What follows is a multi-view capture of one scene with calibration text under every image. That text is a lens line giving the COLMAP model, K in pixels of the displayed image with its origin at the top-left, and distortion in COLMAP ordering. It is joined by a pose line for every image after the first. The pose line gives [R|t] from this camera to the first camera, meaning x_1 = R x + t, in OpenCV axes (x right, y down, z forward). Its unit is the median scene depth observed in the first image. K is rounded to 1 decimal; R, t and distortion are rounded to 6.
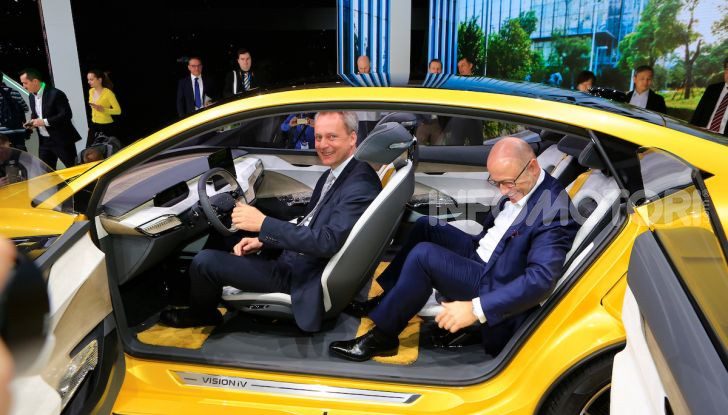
lens RADIAL K [[498.6, 0, 364.6], [0, 498.6, 216.0], [0, 0, 1]] dist [-0.110213, 0.075632]
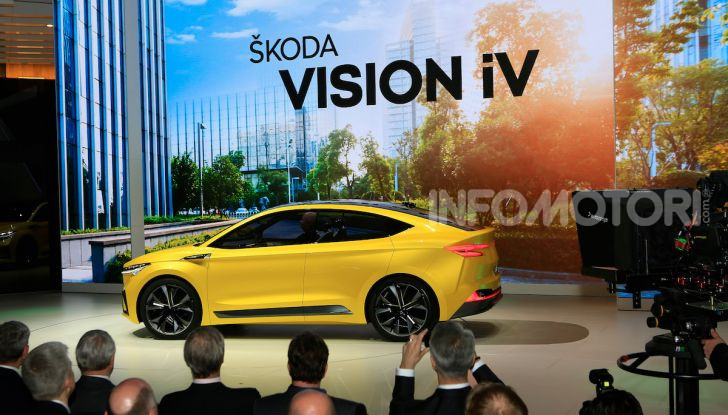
lens RADIAL K [[1038.1, 0, 364.0], [0, 1038.1, 207.5], [0, 0, 1]] dist [0.022364, 0.017480]
pose [[0.851303, -0.033714, 0.523590, -0.962065], [0.172336, 0.960533, -0.218350, 0.445327], [-0.495564, 0.276116, 0.823515, -1.627089]]
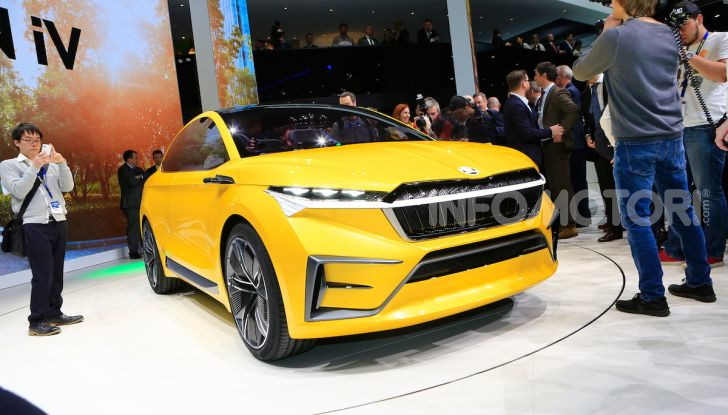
lens RADIAL K [[534.5, 0, 364.0], [0, 534.5, 207.5], [0, 0, 1]] dist [-0.097073, 0.081915]
pose [[-0.638779, 0.022810, 0.769052, -0.713783], [0.327227, 0.912706, 0.244726, -0.134044], [-0.696336, 0.407980, -0.590481, 0.855788]]
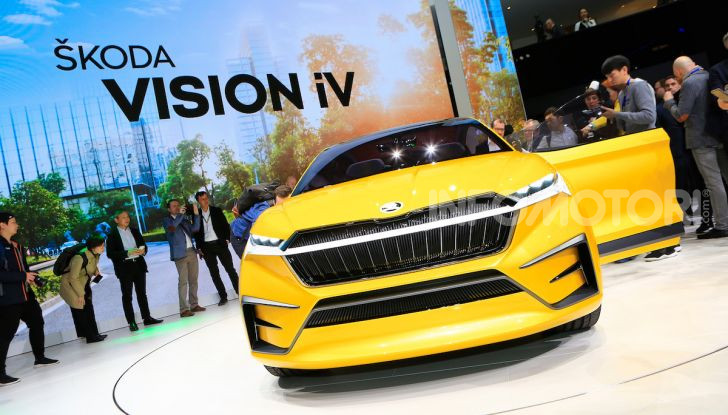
lens RADIAL K [[498.6, 0, 364.6], [0, 498.6, 216.0], [0, 0, 1]] dist [-0.110213, 0.075632]
pose [[0.017692, -0.000225, 0.999843, -0.809282], [0.470326, 0.882455, -0.008124, -0.018417], [-0.882315, 0.470396, 0.015718, 0.513760]]
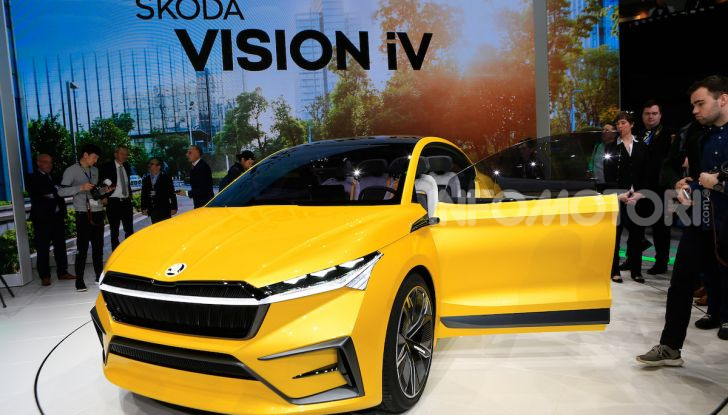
lens RADIAL K [[498.6, 0, 364.6], [0, 498.6, 216.0], [0, 0, 1]] dist [-0.110213, 0.075632]
pose [[0.296111, -0.111792, 0.948589, -0.754352], [0.318897, 0.947712, 0.012141, -0.013735], [-0.900346, 0.298907, 0.316278, 0.204058]]
